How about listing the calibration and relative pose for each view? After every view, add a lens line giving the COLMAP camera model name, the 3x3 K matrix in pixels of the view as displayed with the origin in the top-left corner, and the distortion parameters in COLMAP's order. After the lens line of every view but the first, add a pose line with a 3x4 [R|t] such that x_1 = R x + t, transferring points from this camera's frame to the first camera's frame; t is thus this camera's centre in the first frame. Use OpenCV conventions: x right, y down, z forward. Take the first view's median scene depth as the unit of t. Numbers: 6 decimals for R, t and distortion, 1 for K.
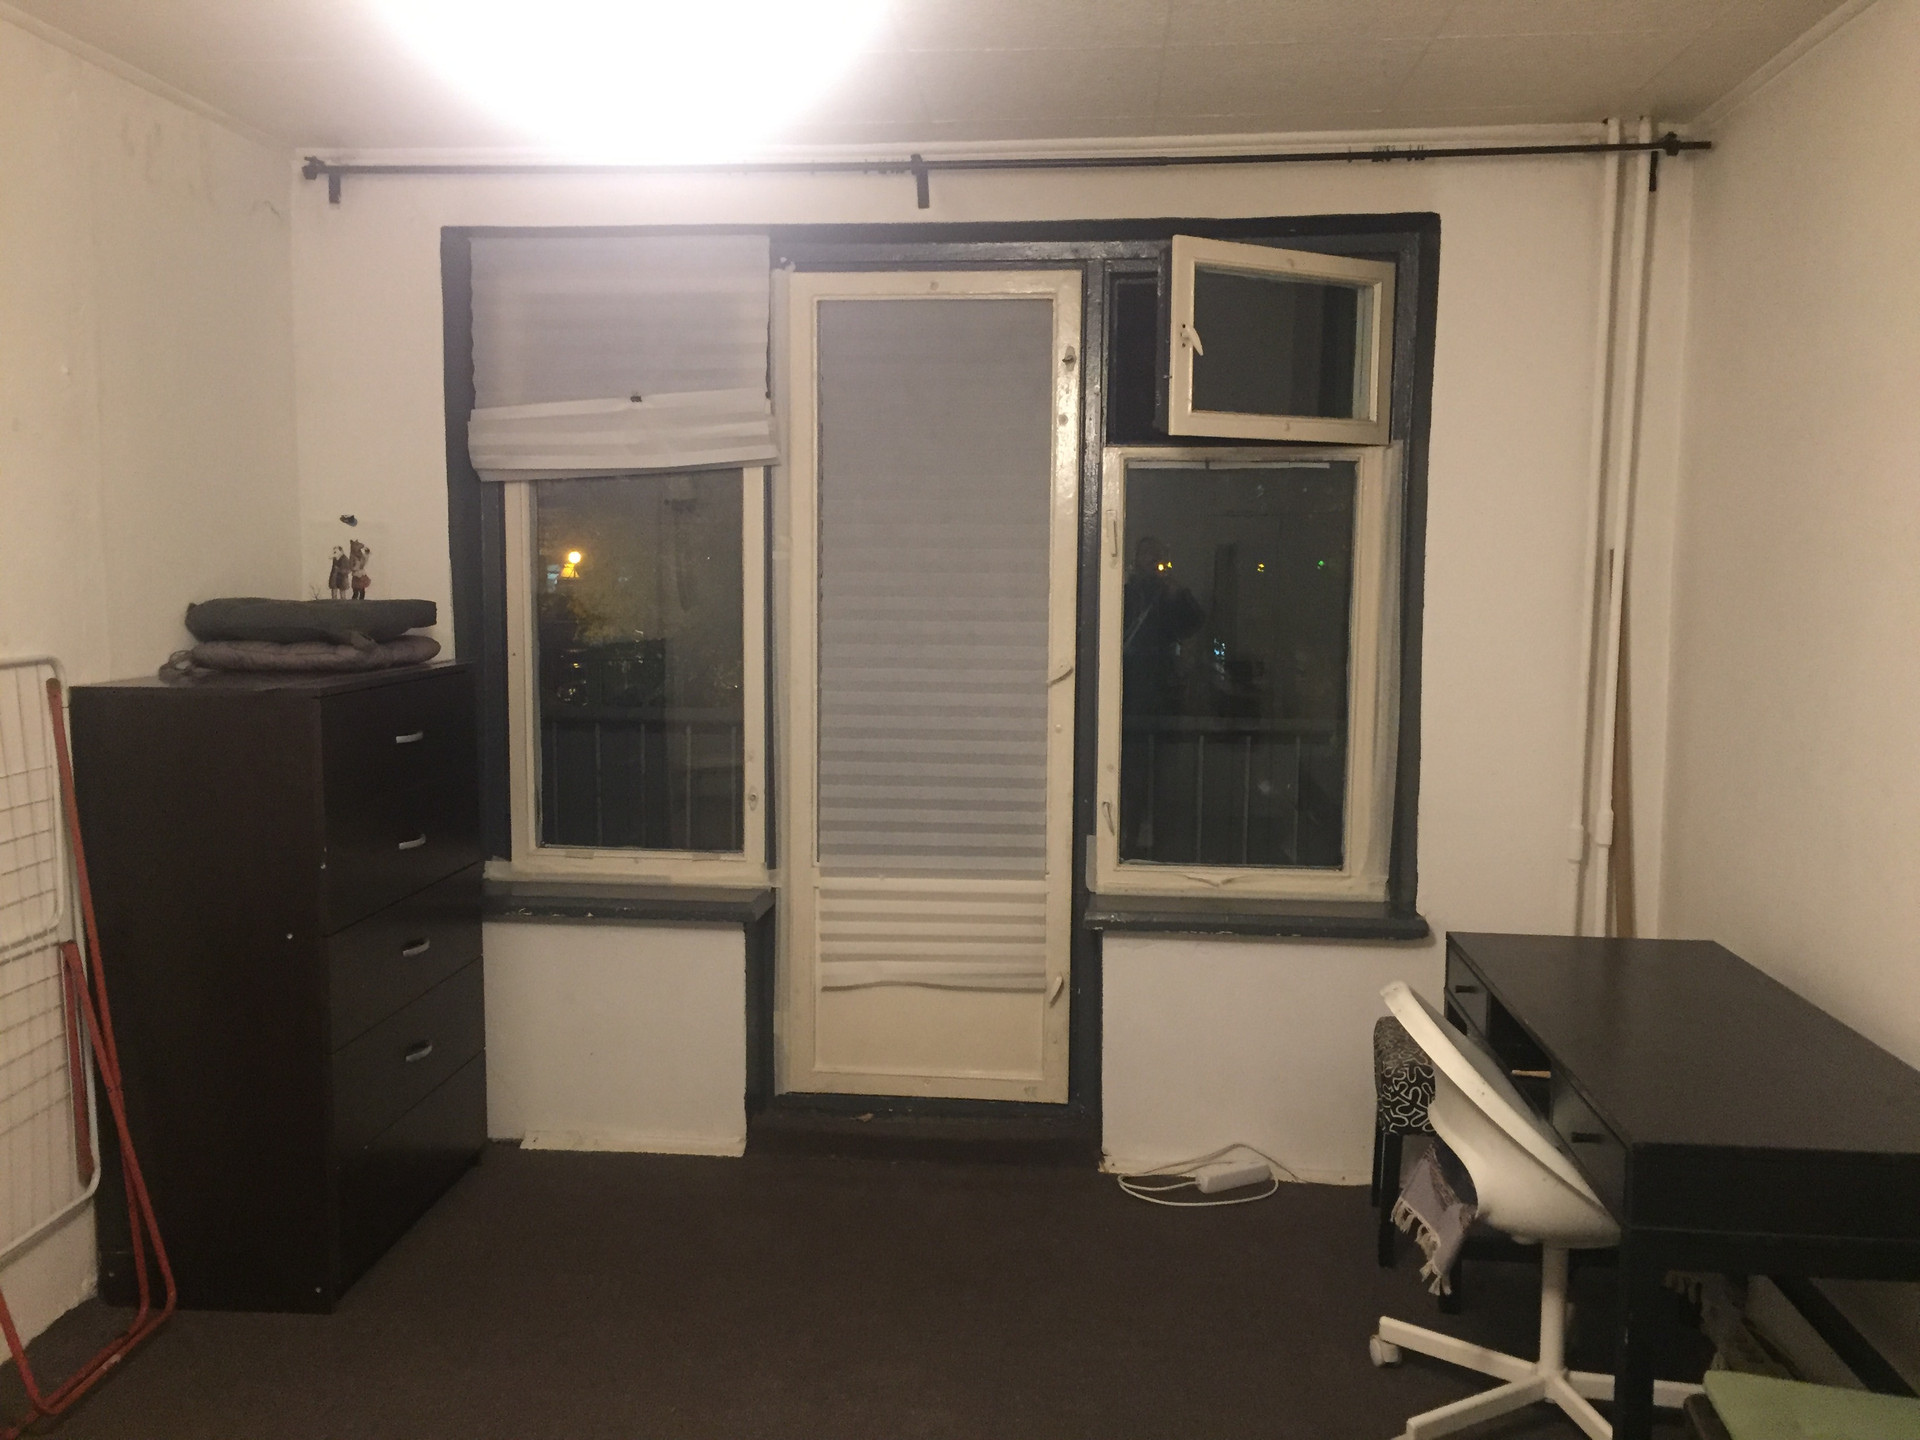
lens RADIAL K [[1633.1, 0, 960.0], [0, 1633.1, 720.0], [0, 0, 1]] dist [0.081986, -0.149251]
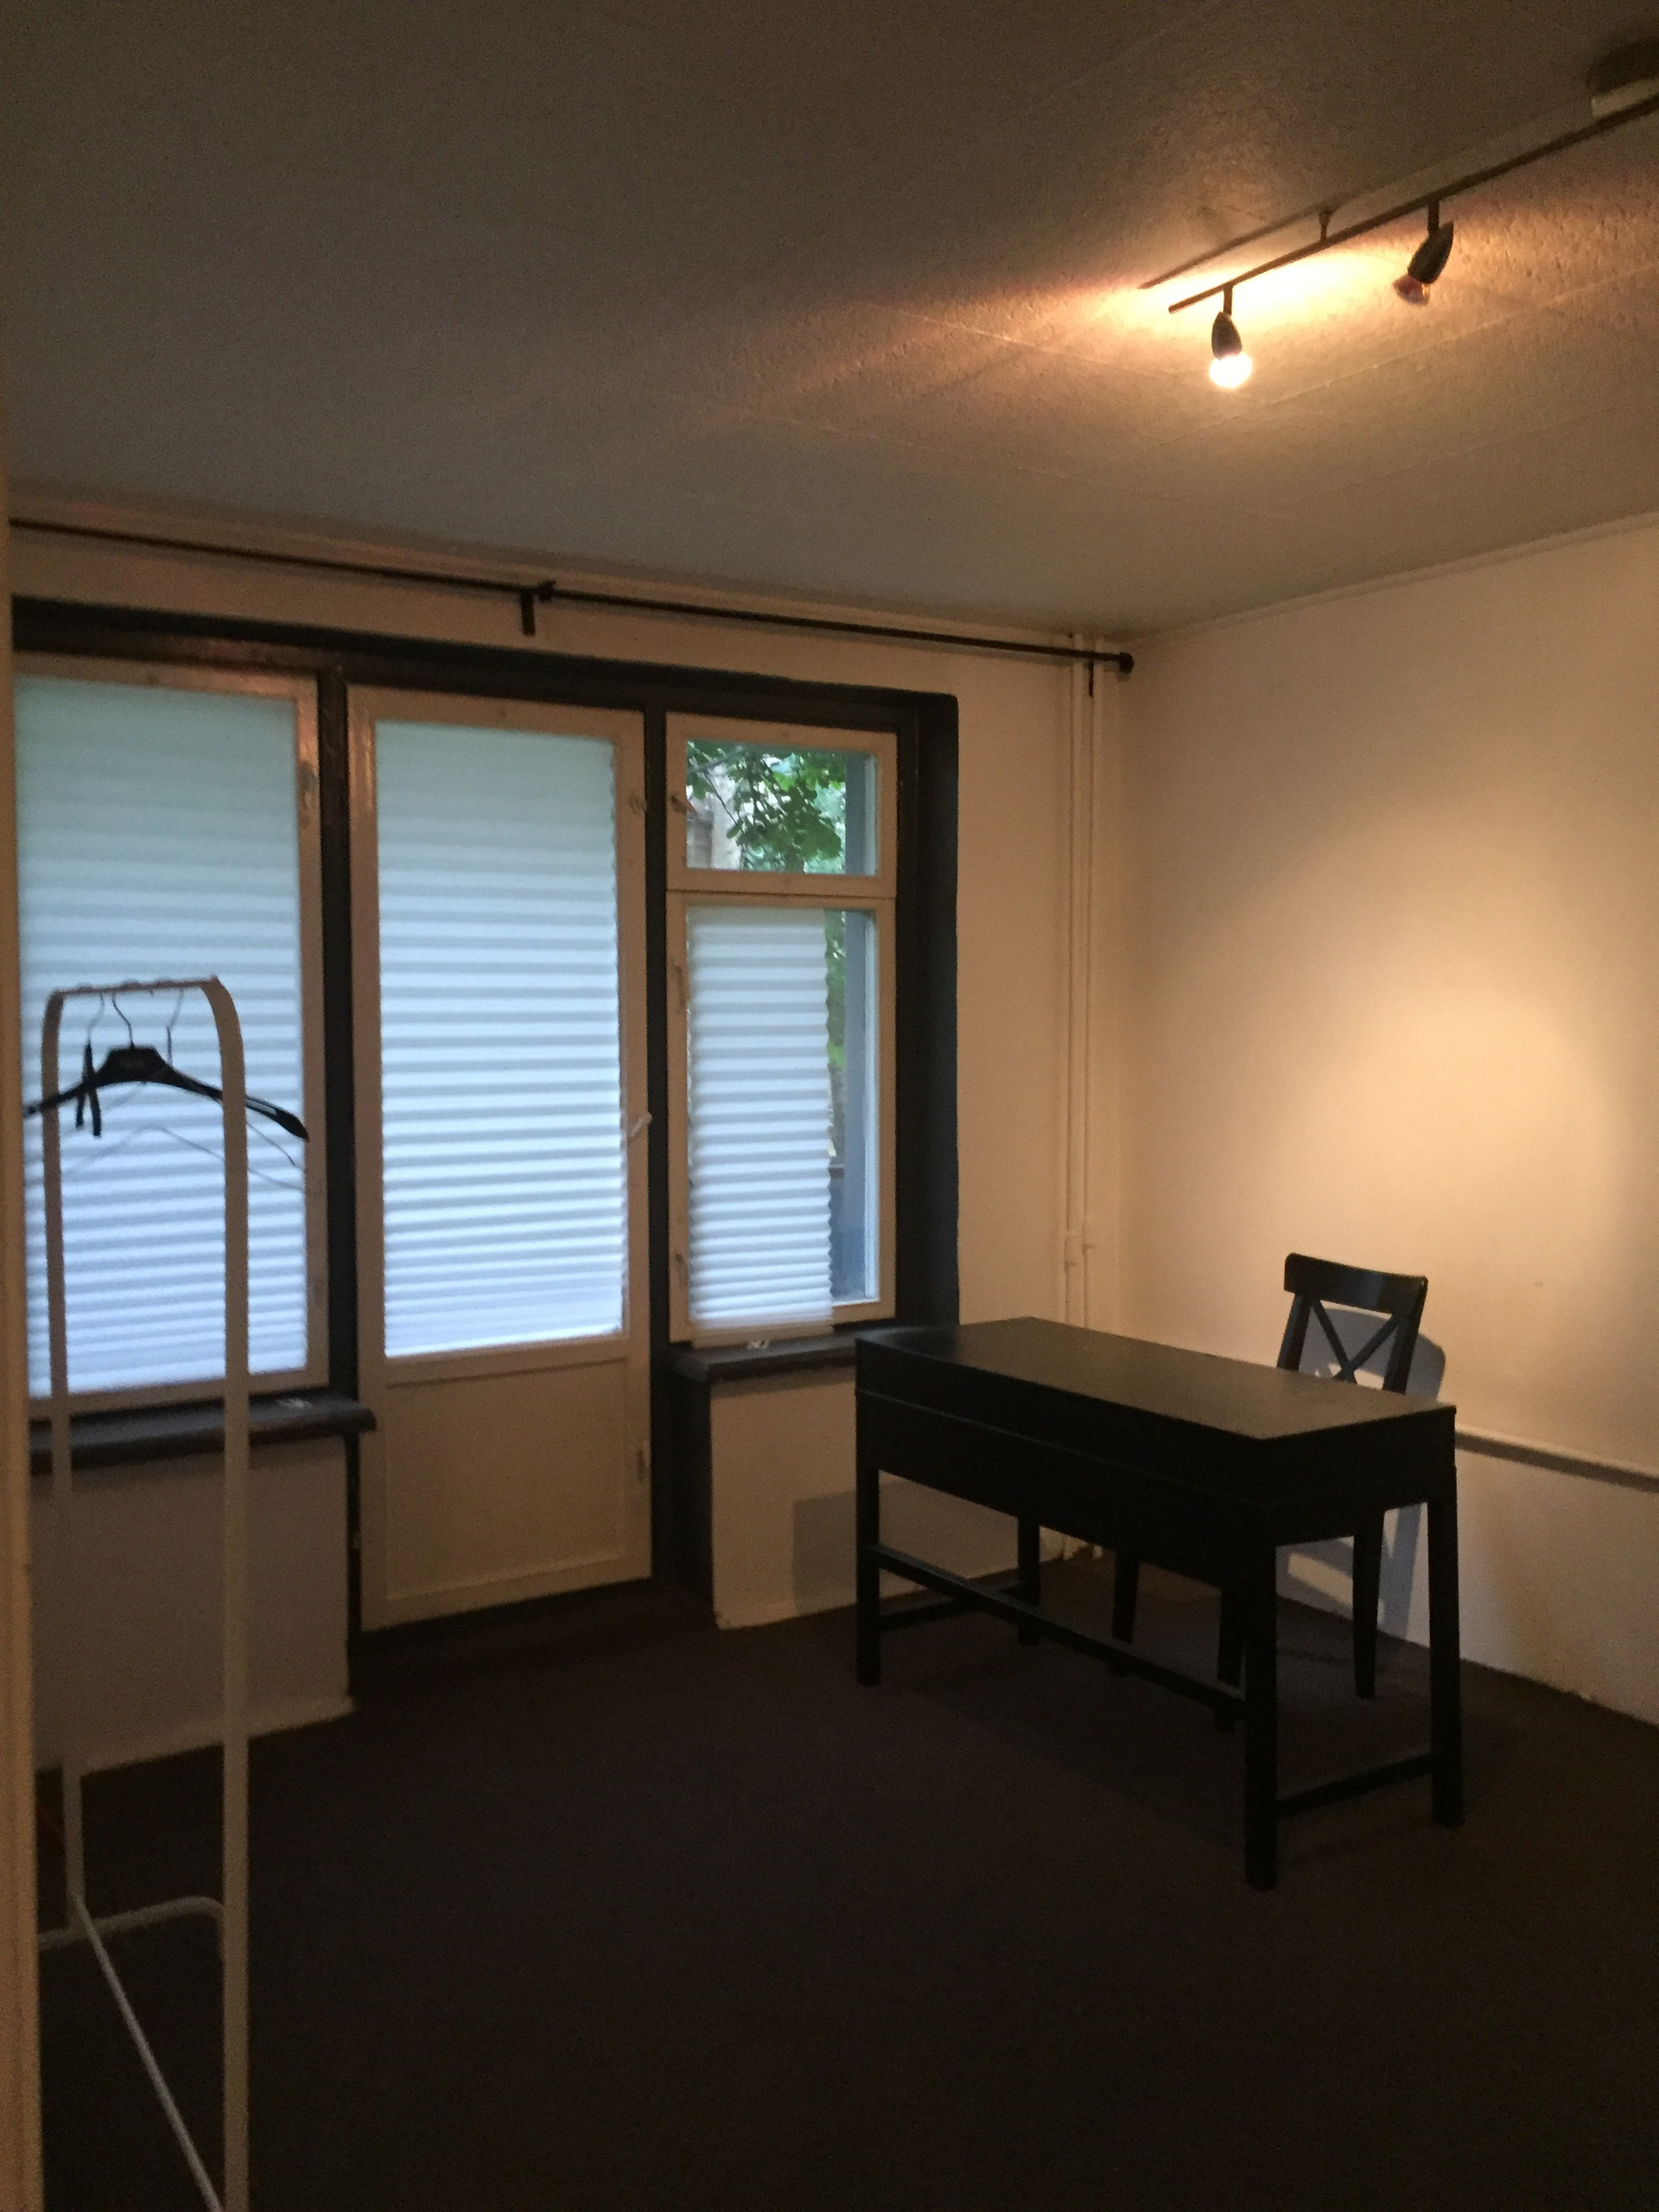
lens RADIAL K [[1881.5, 0, 829.5], [0, 1881.5, 1106.0], [0, 0, 1]] dist [0.081986, -0.149251]
pose [[0.765511, -0.049010, 0.641553, -0.585472], [0.074822, 0.997111, -0.013107, -0.017112], [-0.639057, 0.058035, 0.766967, 0.078818]]
